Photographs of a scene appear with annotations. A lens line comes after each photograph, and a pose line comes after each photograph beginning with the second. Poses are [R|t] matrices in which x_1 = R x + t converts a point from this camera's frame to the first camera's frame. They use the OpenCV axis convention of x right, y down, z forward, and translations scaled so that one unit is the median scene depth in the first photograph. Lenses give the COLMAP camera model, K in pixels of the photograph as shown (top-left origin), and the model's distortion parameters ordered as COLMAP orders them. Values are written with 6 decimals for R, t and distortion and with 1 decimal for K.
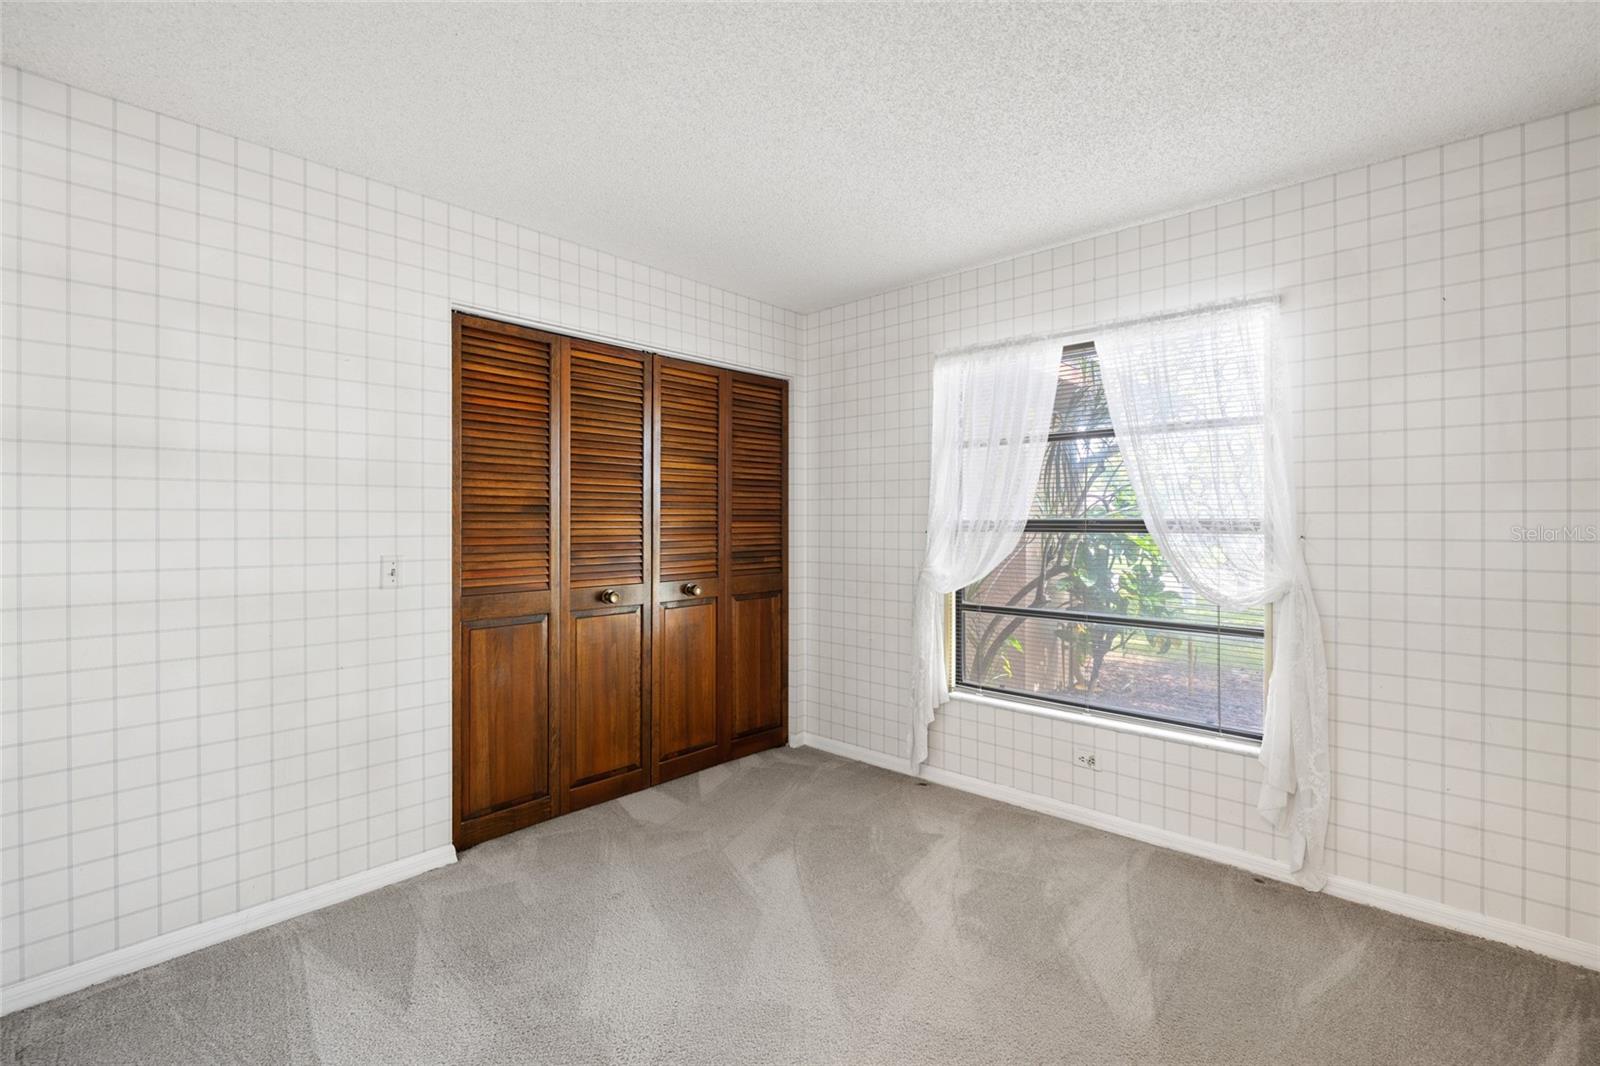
lens RADIAL K [[713.8, 0, 797.0], [0, 713.8, 526.7], [0, 0, 1]] dist [-0.009671, 0.002123]
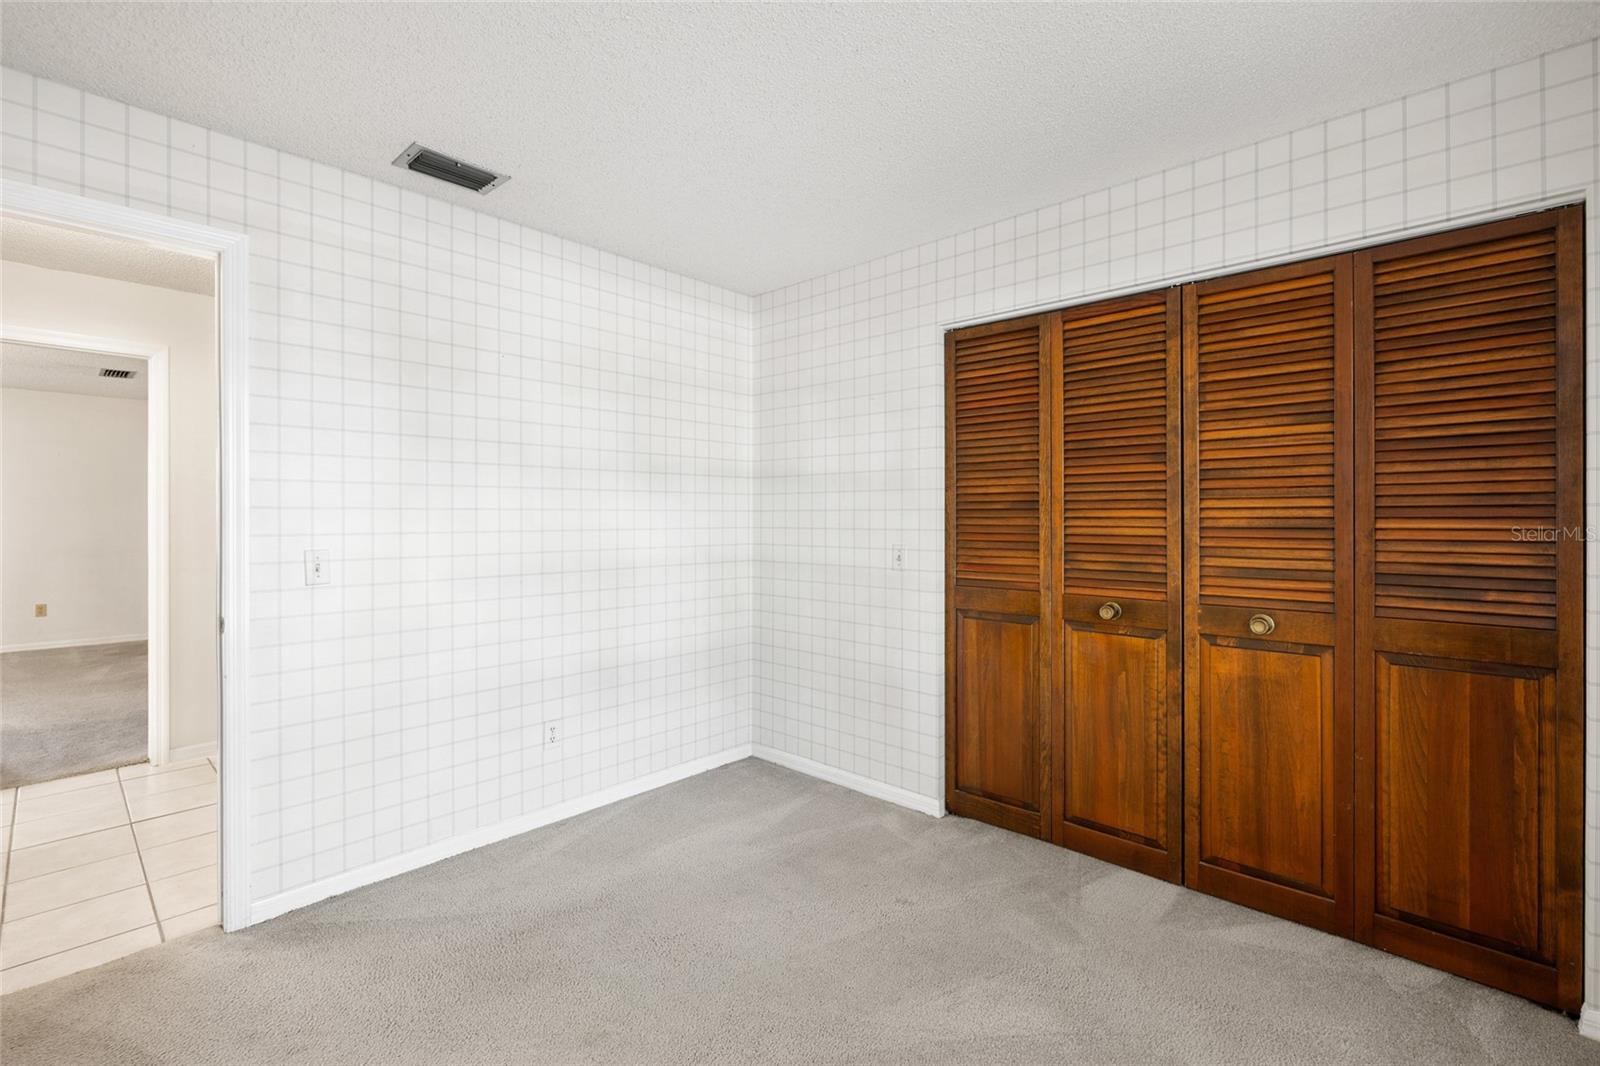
lens RADIAL K [[713.8, 0, 788.9], [0, 713.8, 519.3], [0, 0, 1]] dist [-0.009671, 0.002123]
pose [[-0.016282, 0.003793, -0.999860, 0.578705], [-0.007048, 0.999968, 0.003908, -0.006677], [0.999843, 0.007110, -0.016254, 0.682045]]
